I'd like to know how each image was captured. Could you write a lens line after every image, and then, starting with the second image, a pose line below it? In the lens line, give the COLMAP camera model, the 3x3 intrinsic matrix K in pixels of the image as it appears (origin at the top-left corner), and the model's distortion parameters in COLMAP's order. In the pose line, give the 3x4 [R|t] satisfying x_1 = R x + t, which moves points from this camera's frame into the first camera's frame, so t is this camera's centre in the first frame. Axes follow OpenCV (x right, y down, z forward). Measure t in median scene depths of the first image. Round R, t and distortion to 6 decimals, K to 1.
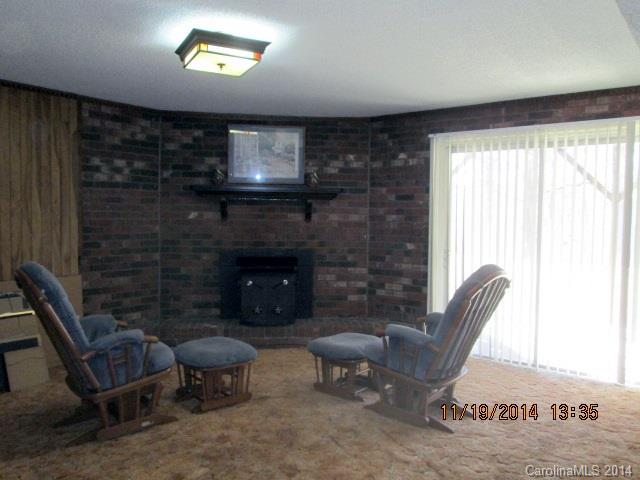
lens RADIAL K [[525.1, 0, 320.0], [0, 525.1, 240.0], [0, 0, 1]] dist [-0.038434, 0.007598]
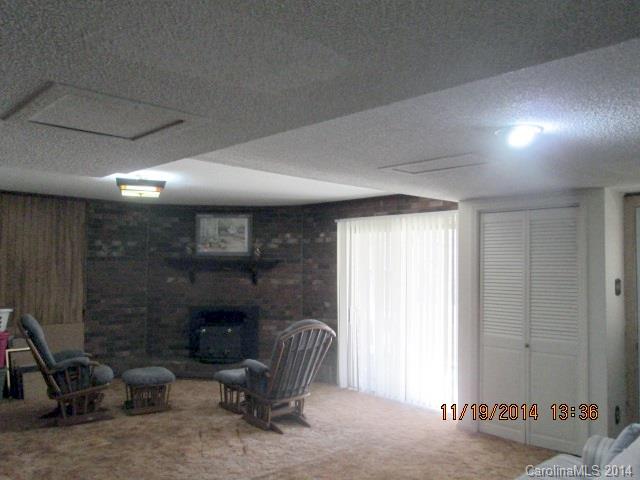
lens RADIAL K [[525.1, 0, 320.0], [0, 525.1, 240.0], [0, 0, 1]] dist [-0.038434, 0.007598]
pose [[0.989534, -0.009000, -0.144022, 0.369845], [-0.005016, 0.995304, -0.096664, -0.022759], [0.144216, 0.096375, 0.984842, -0.316720]]
